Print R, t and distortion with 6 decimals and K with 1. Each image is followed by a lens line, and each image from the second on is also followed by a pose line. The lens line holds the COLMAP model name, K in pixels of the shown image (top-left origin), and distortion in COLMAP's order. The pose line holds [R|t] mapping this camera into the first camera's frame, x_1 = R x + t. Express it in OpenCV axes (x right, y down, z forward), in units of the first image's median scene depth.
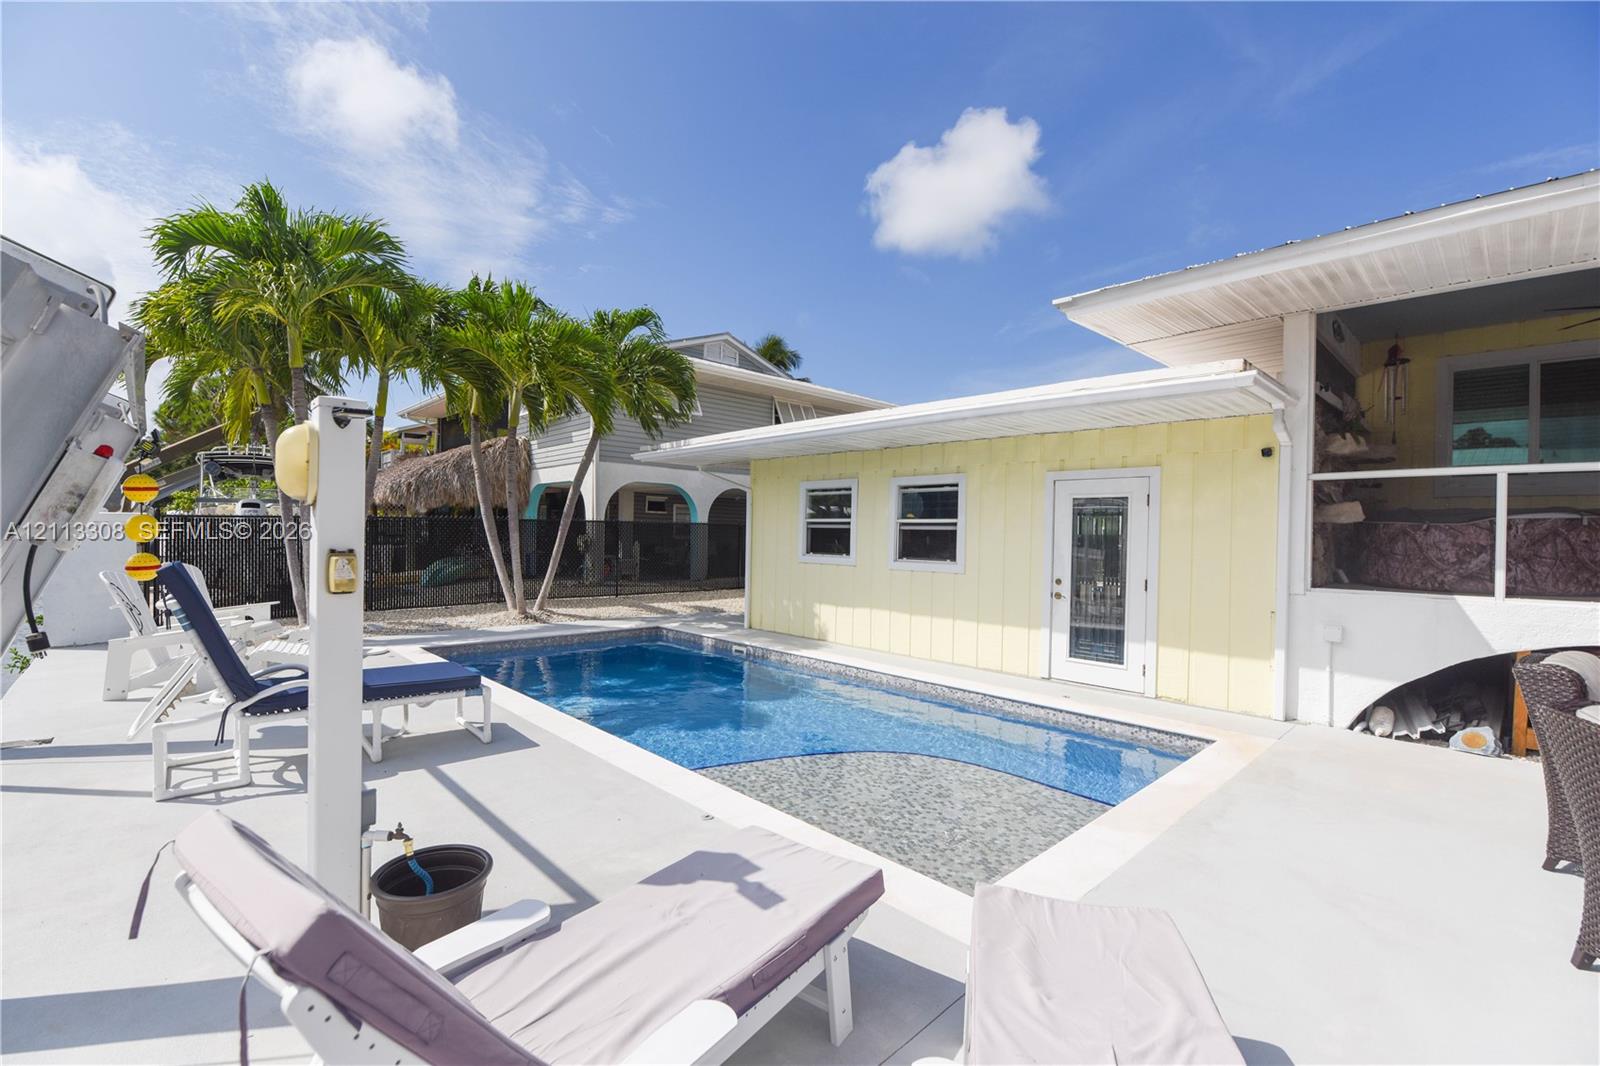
lens RADIAL K [[702.8, 0, 791.4], [0, 702.8, 518.0], [0, 0, 1]] dist [-0.000416, -0.011278]
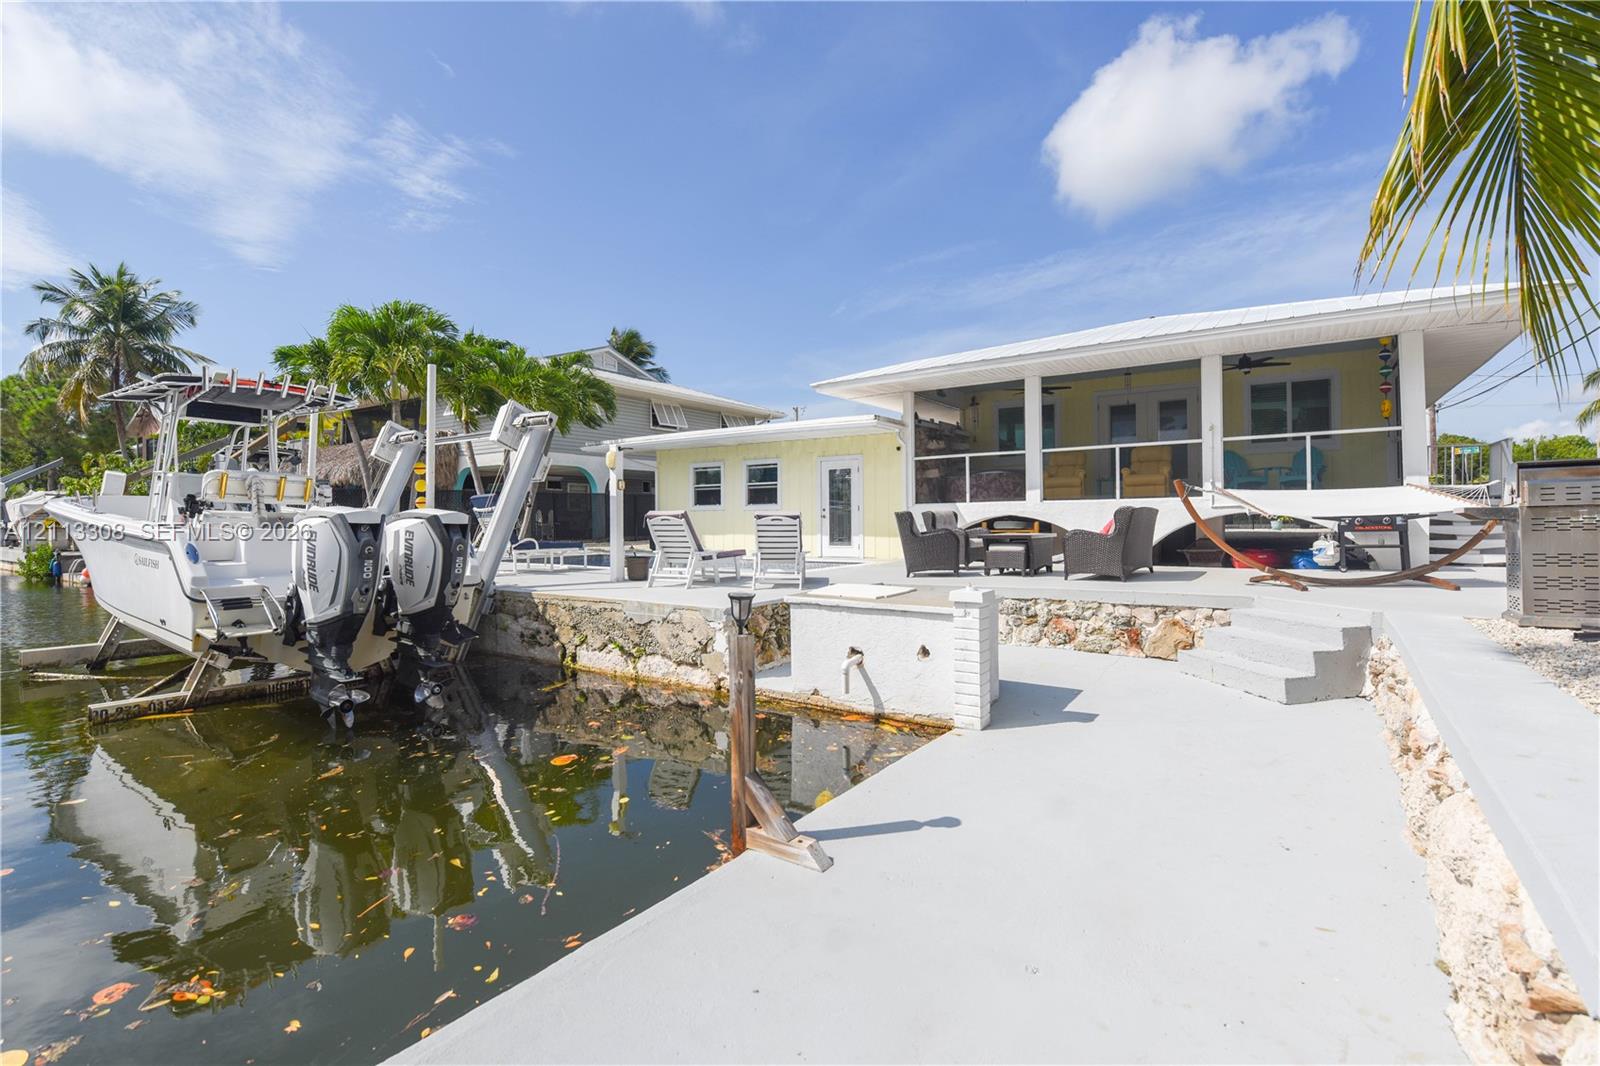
lens RADIAL K [[721.8, 0, 800.0], [0, 721.8, 533.0], [0, 0, 1]] dist [-0.000842, -0.000245]
pose [[0.975893, -0.030302, 0.216137, -0.136703], [0.021229, 0.998798, 0.044176, 0.055897], [-0.217216, -0.038523, 0.975363, -0.957792]]
